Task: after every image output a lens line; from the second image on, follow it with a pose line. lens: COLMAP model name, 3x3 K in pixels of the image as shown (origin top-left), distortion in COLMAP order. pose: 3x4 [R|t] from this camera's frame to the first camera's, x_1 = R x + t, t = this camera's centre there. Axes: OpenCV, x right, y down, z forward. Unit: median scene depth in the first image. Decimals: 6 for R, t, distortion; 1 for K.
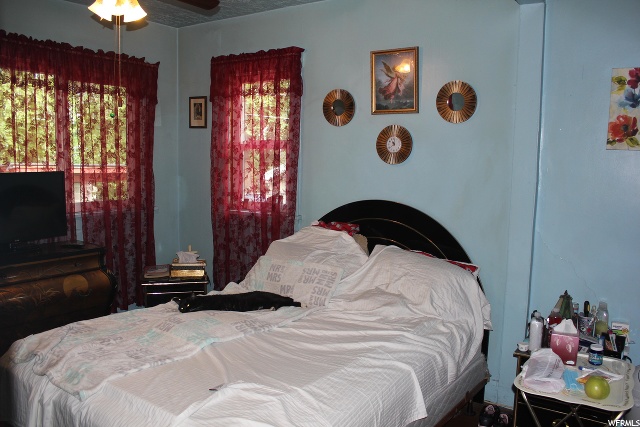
lens RADIAL K [[560.5, 0, 320.0], [0, 560.5, 213.5], [0, 0, 1]] dist [-0.137469, 0.182600]
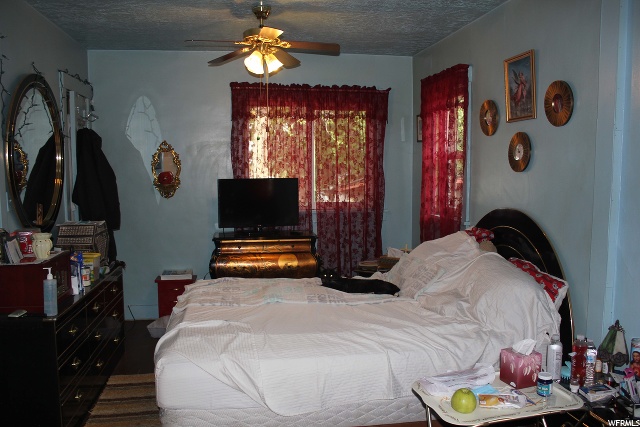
lens RADIAL K [[560.5, 0, 320.0], [0, 560.5, 213.5], [0, 0, 1]] dist [-0.137469, 0.182600]
pose [[0.692370, 0.045952, -0.720078, 0.590384], [-0.064152, 0.997938, 0.001999, 0.005195], [0.718685, 0.044810, 0.693890, 0.078815]]
